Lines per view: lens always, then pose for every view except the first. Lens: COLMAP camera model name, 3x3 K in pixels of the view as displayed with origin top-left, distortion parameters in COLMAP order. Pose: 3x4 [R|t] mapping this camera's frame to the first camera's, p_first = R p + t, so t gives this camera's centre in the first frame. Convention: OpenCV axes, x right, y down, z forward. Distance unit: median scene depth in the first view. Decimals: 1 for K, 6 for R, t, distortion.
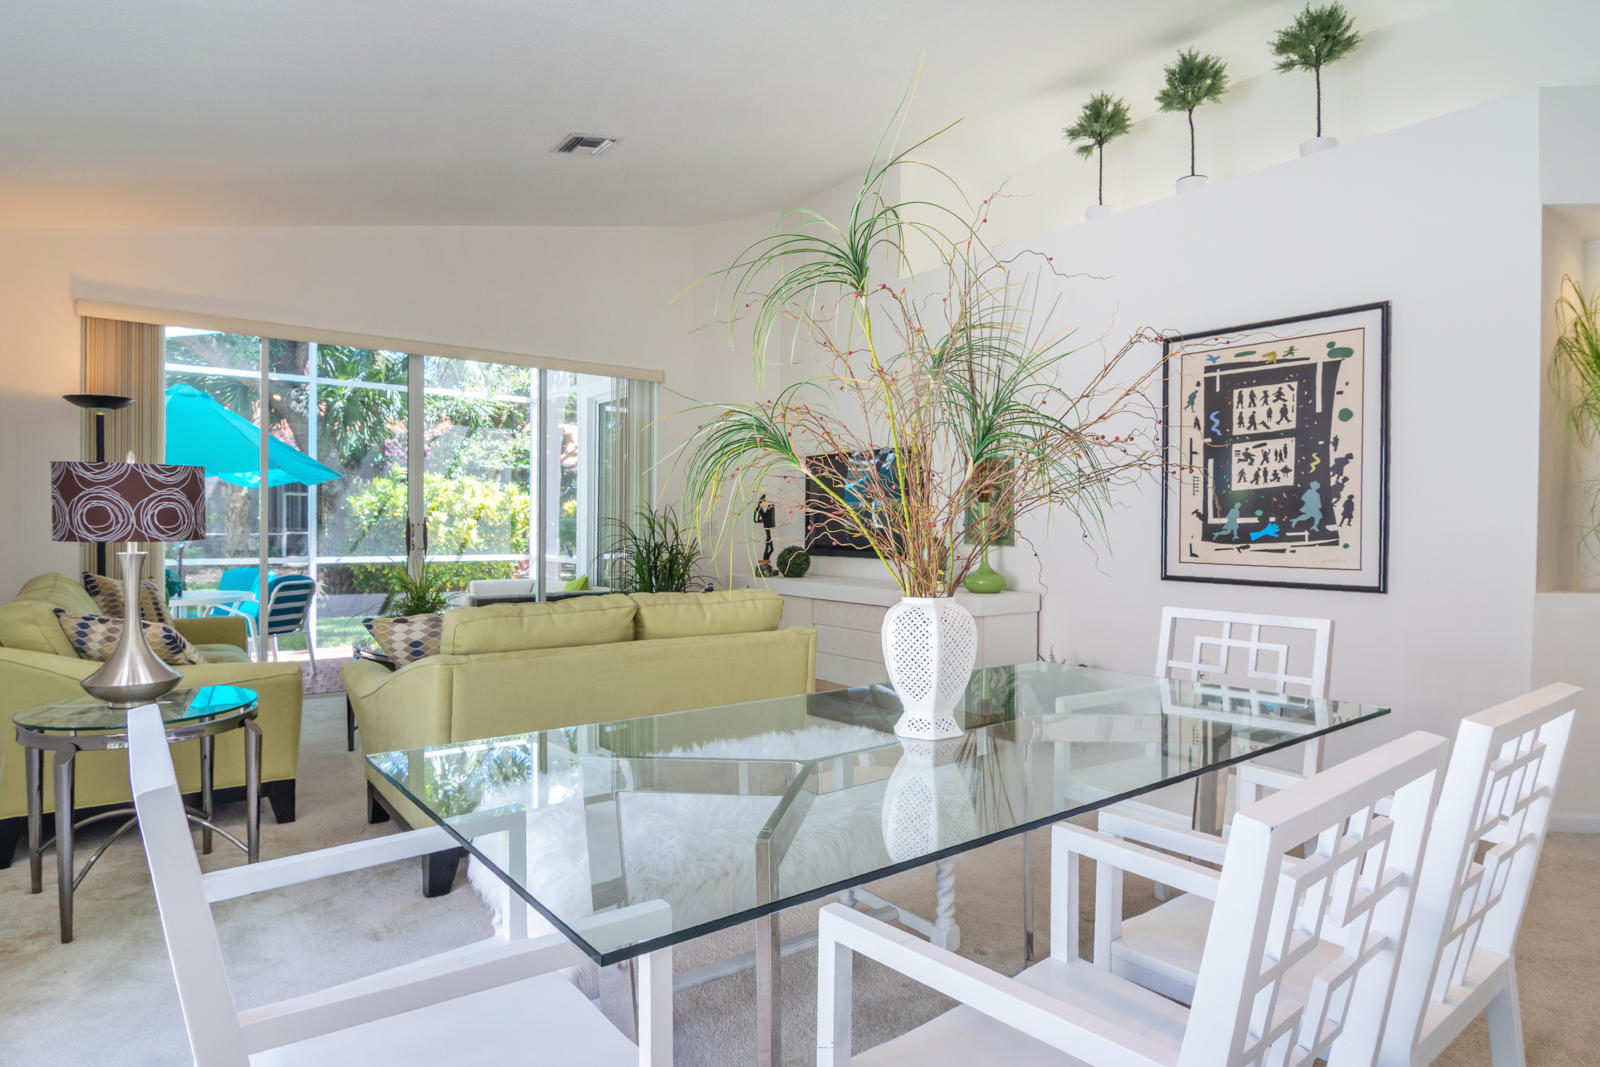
lens RADIAL K [[887.7, 0, 808.9], [0, 887.7, 537.5], [0, 0, 1]] dist [0.001190, -0.018628]
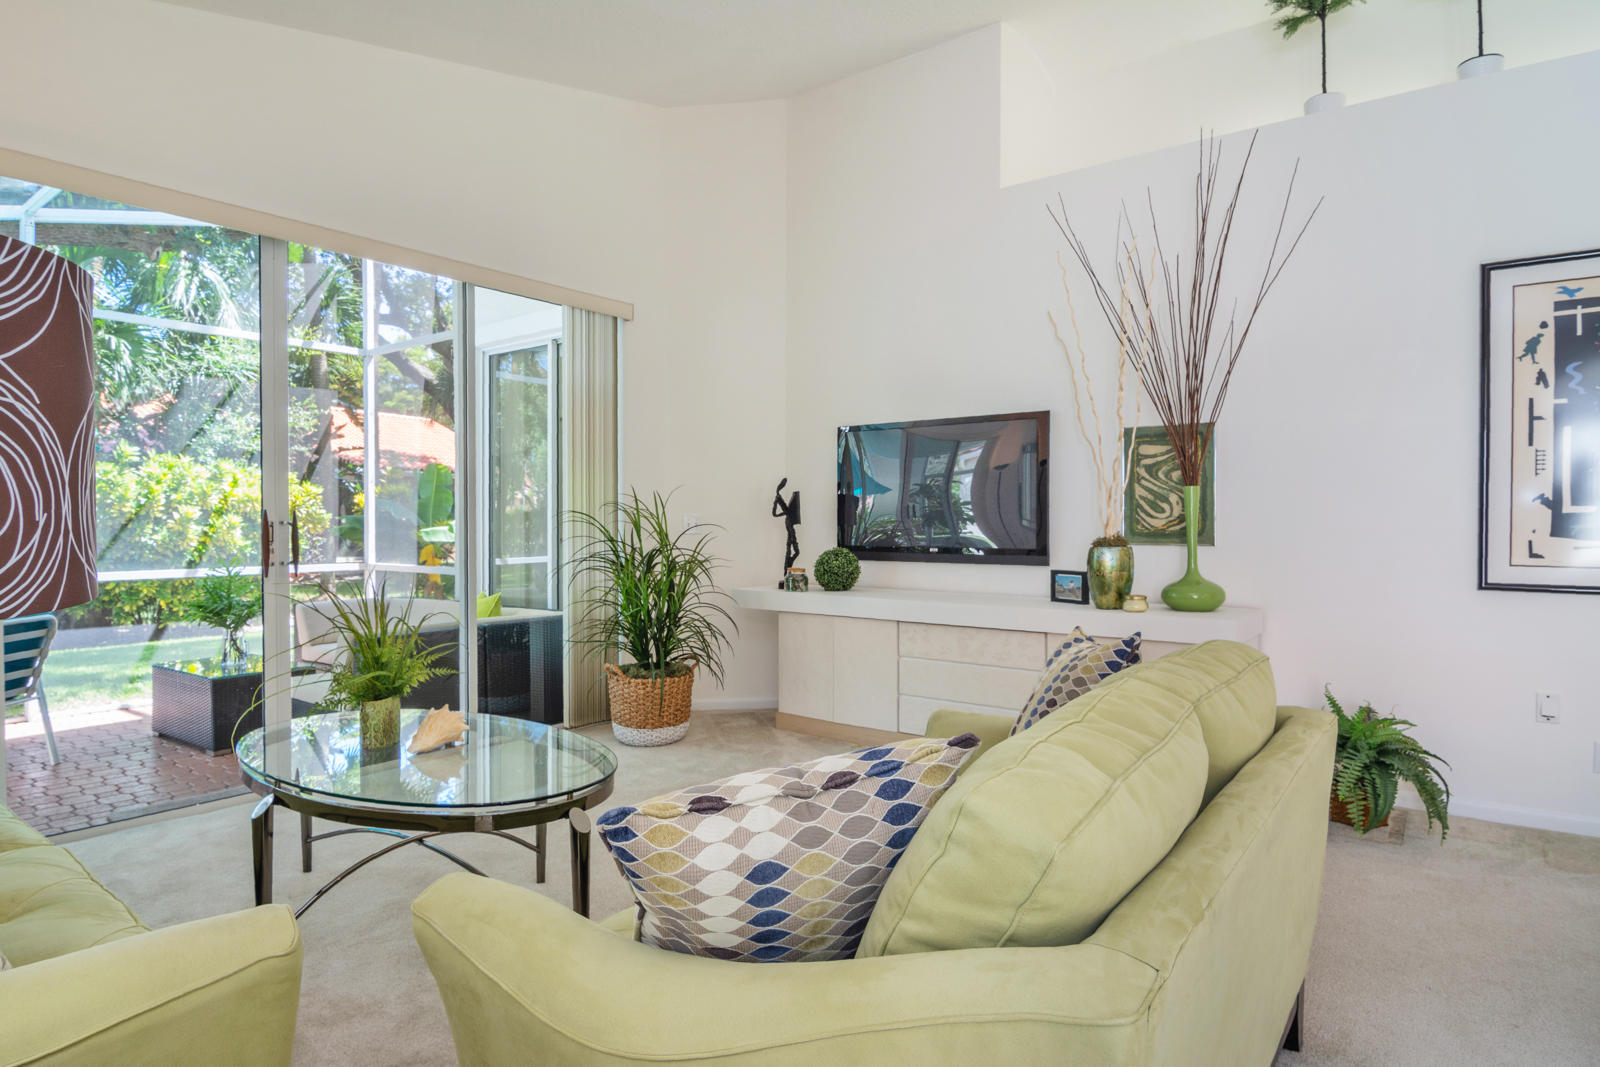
lens RADIAL K [[887.7, 0, 808.9], [0, 887.7, 537.5], [0, 0, 1]] dist [0.001190, -0.018628]
pose [[0.965208, -0.013518, 0.261134, -0.362189], [0.011562, 0.999892, 0.009025, -0.009401], [-0.261228, -0.005691, 0.965260, 0.465491]]
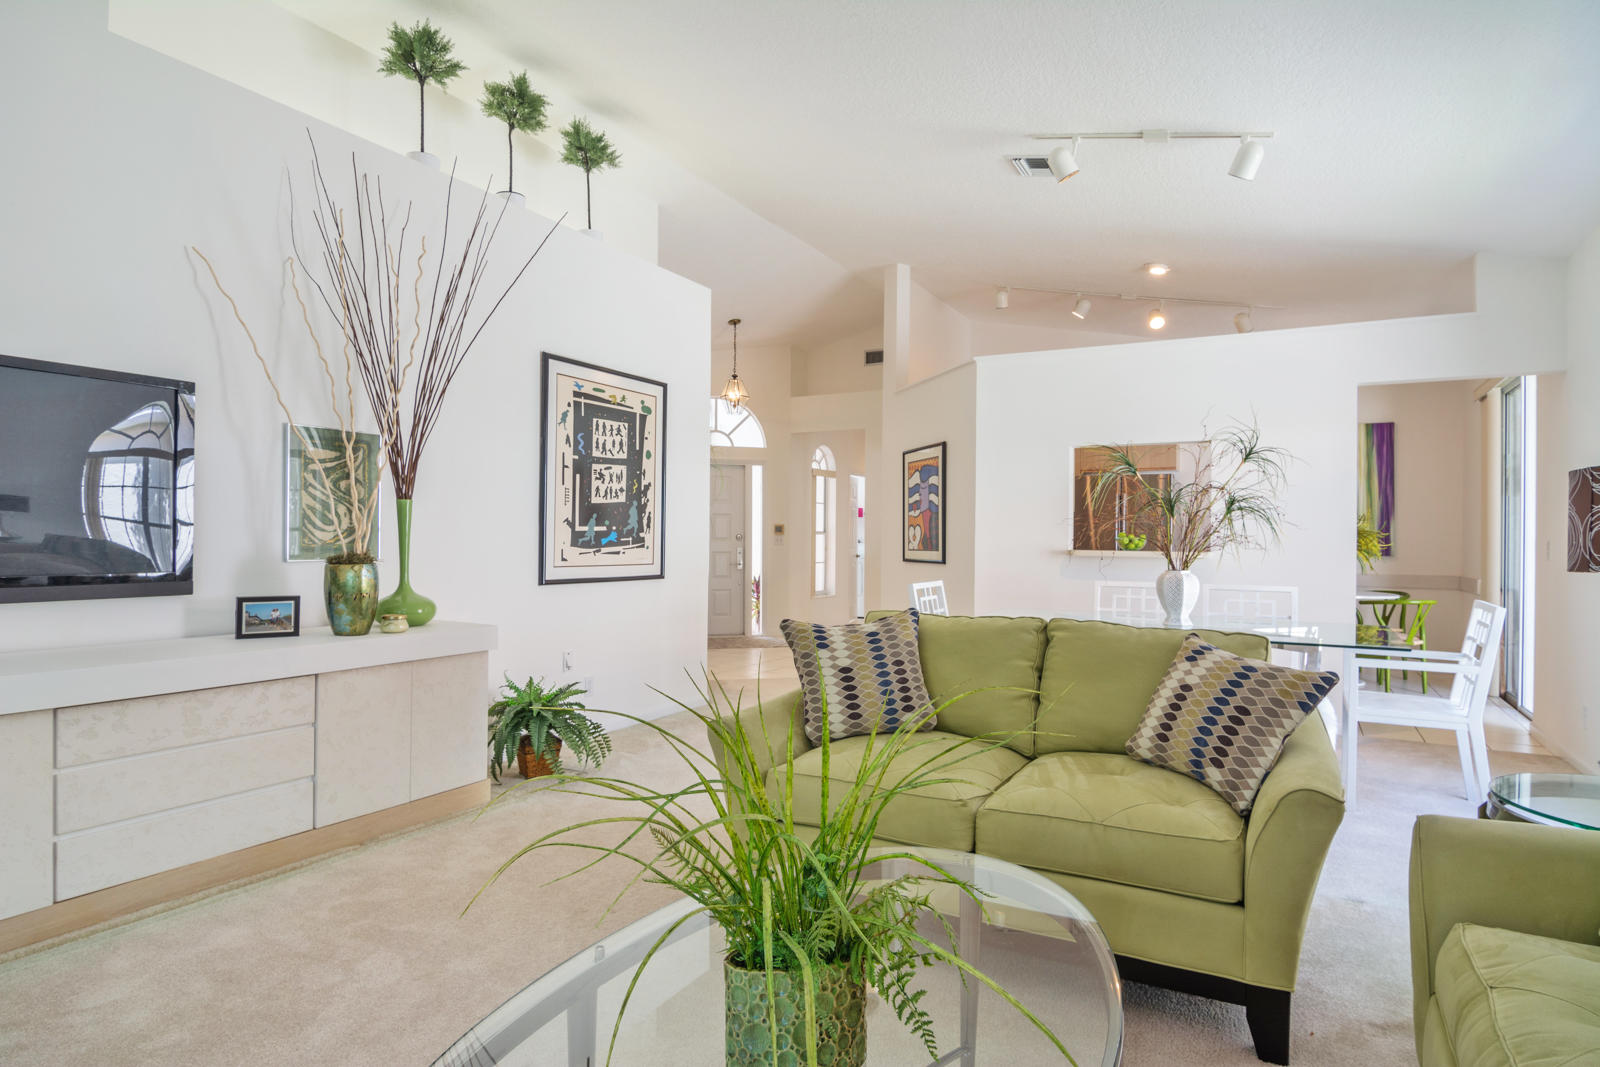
lens RADIAL K [[887.7, 0, 808.9], [0, 887.7, 537.5], [0, 0, 1]] dist [0.001190, -0.018628]
pose [[-0.396724, -0.010293, 0.917880, -0.723419], [0.000536, 0.999934, 0.011445, -0.020701], [-0.917938, 0.005032, -0.396692, 1.207522]]
